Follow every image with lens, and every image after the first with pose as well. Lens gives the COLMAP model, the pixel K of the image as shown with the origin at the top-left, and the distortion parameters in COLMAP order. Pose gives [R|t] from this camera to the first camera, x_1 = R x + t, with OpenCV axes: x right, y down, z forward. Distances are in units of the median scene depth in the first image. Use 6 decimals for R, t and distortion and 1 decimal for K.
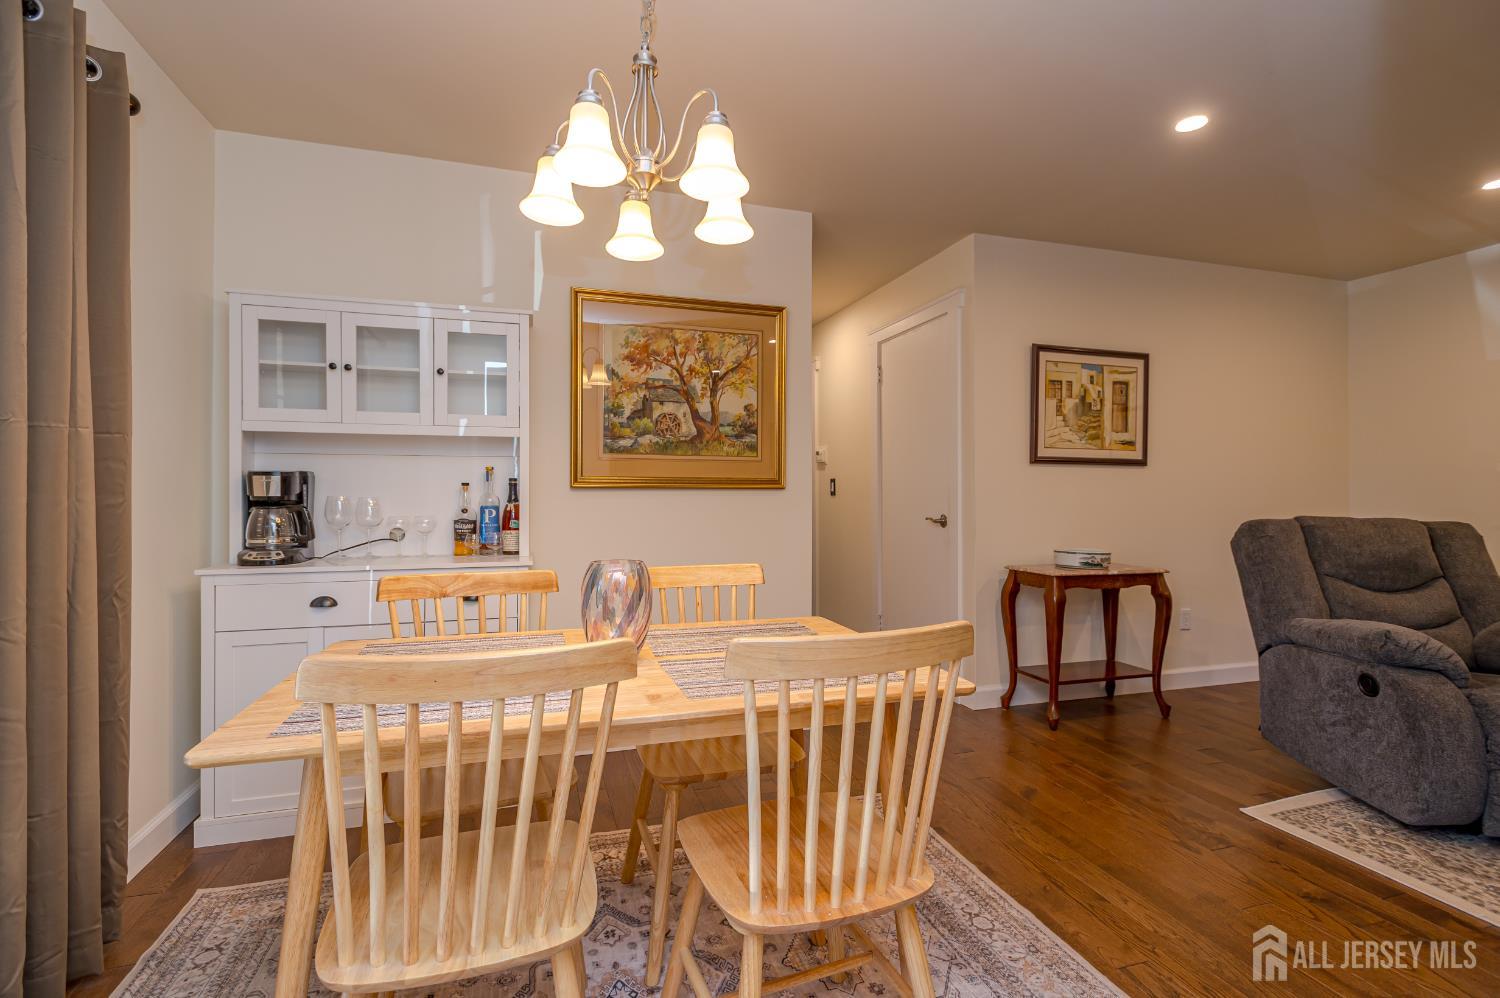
lens RADIAL K [[697.2, 0, 744.4], [0, 697.2, 491.3], [0, 0, 1]] dist [0.014774, -0.004951]
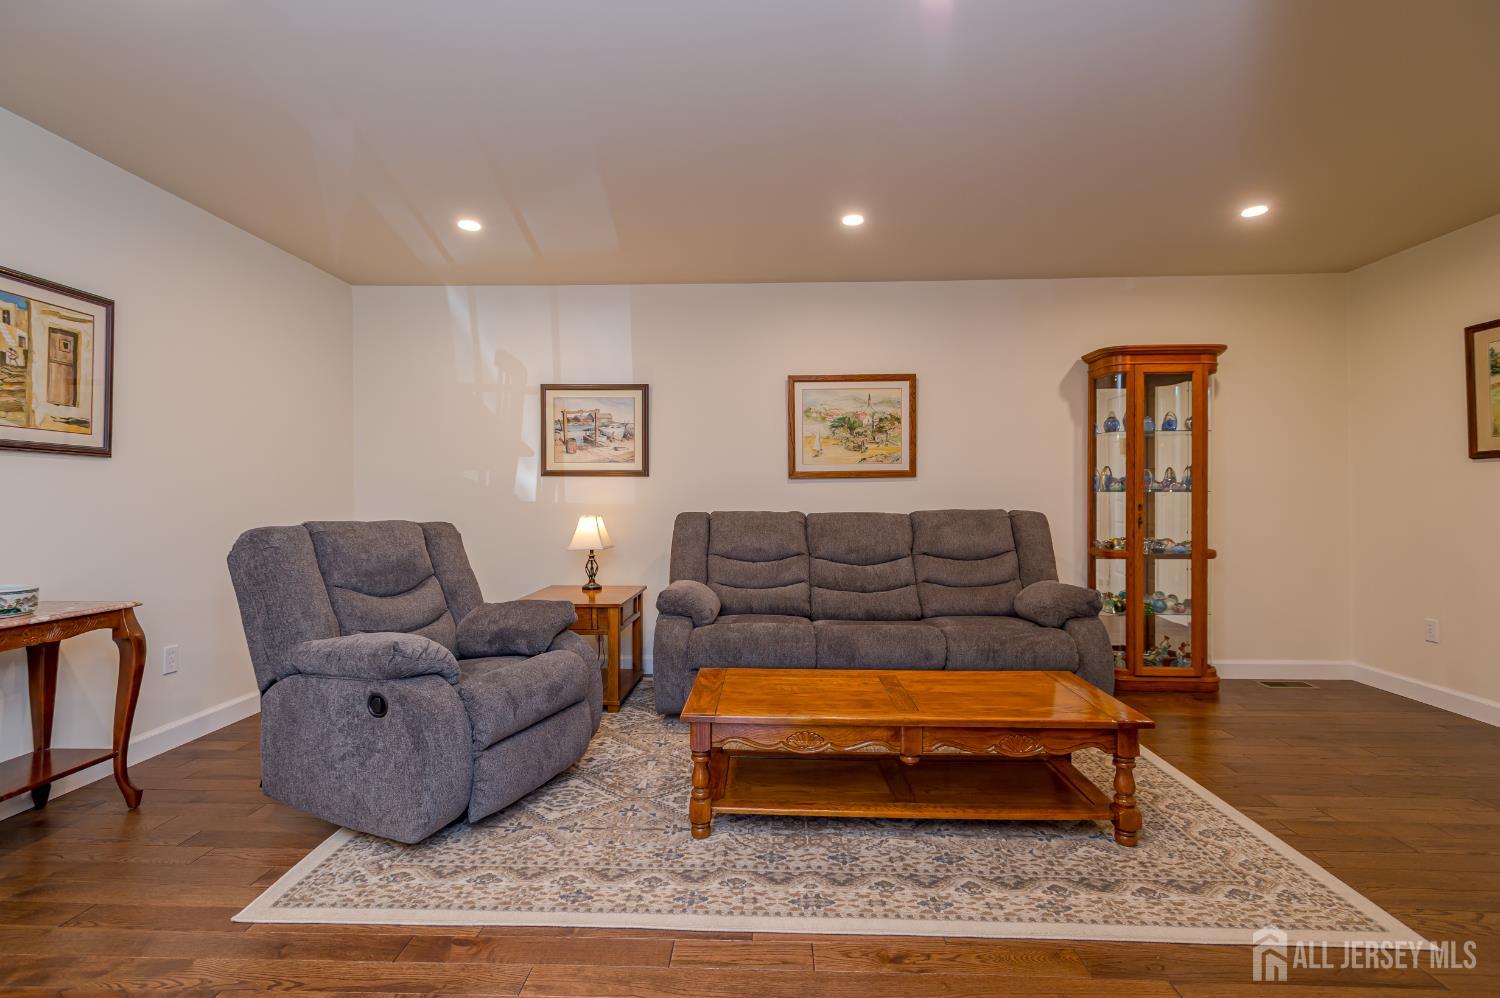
lens RADIAL K [[697.2, 0, 745.7], [0, 697.2, 492.7], [0, 0, 1]] dist [0.014774, -0.004951]
pose [[0.336882, 0.005130, 0.941533, 0.150162], [0.000107, 0.999985, -0.005487, 0.004333], [-0.941547, 0.001949, 0.336876, 0.191097]]
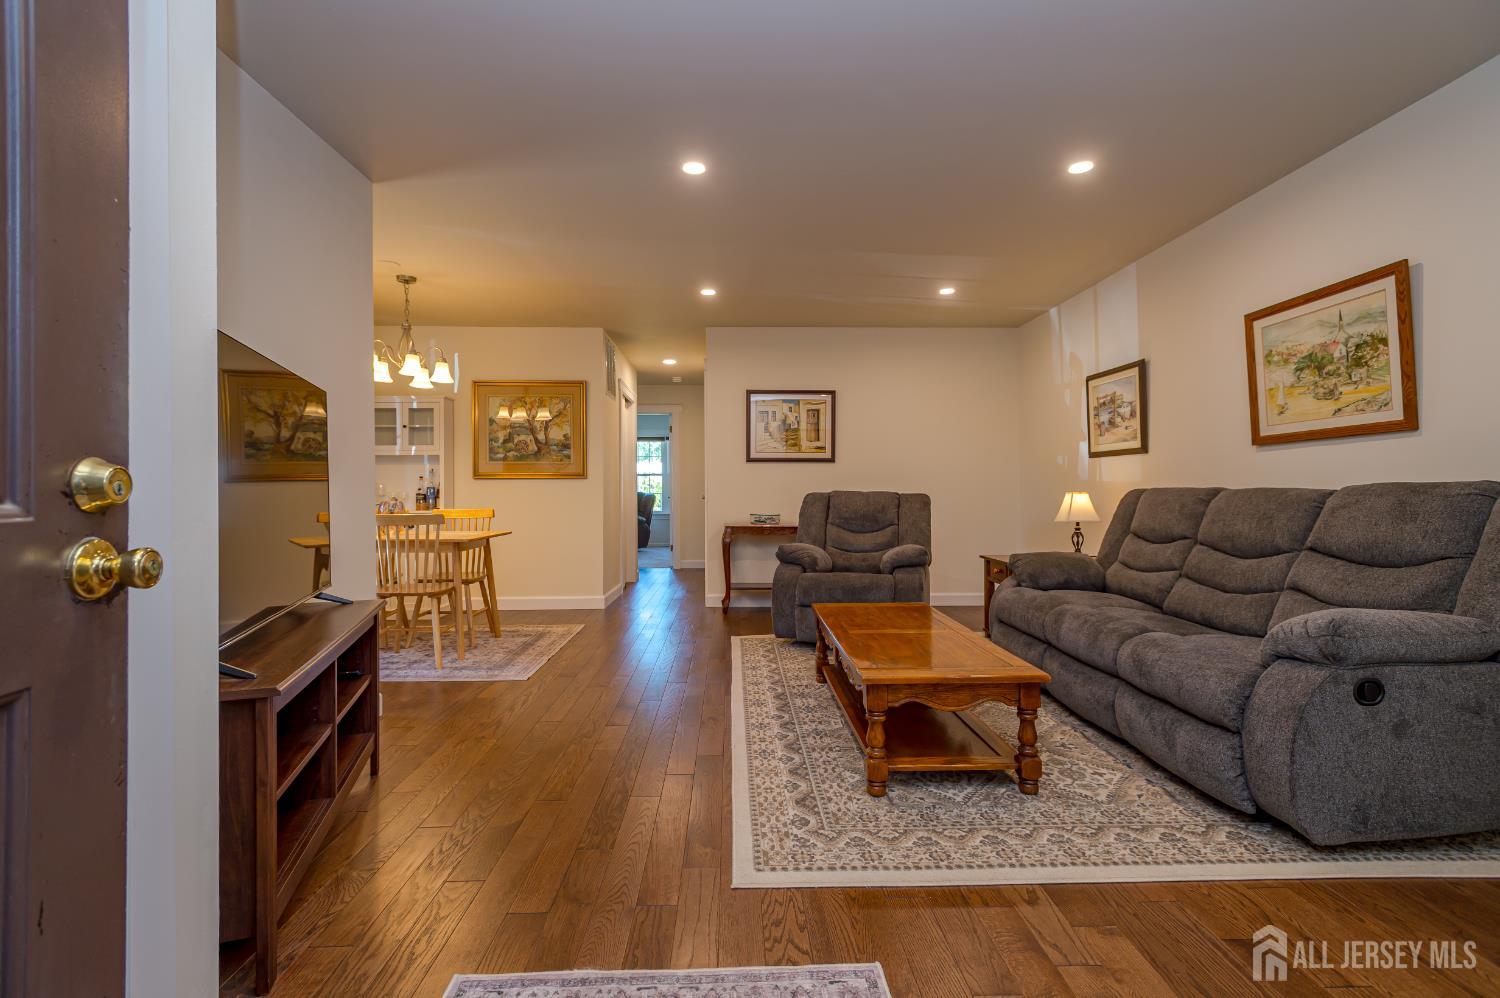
lens RADIAL K [[697.2, 0, 749.0], [0, 697.2, 495.0], [0, 0, 1]] dist [0.014774, -0.004951]
pose [[0.959200, -0.003839, -0.282702, 1.047262], [0.005503, 0.999972, 0.005092, 0.034960], [0.282674, -0.006440, 0.959194, -0.693056]]
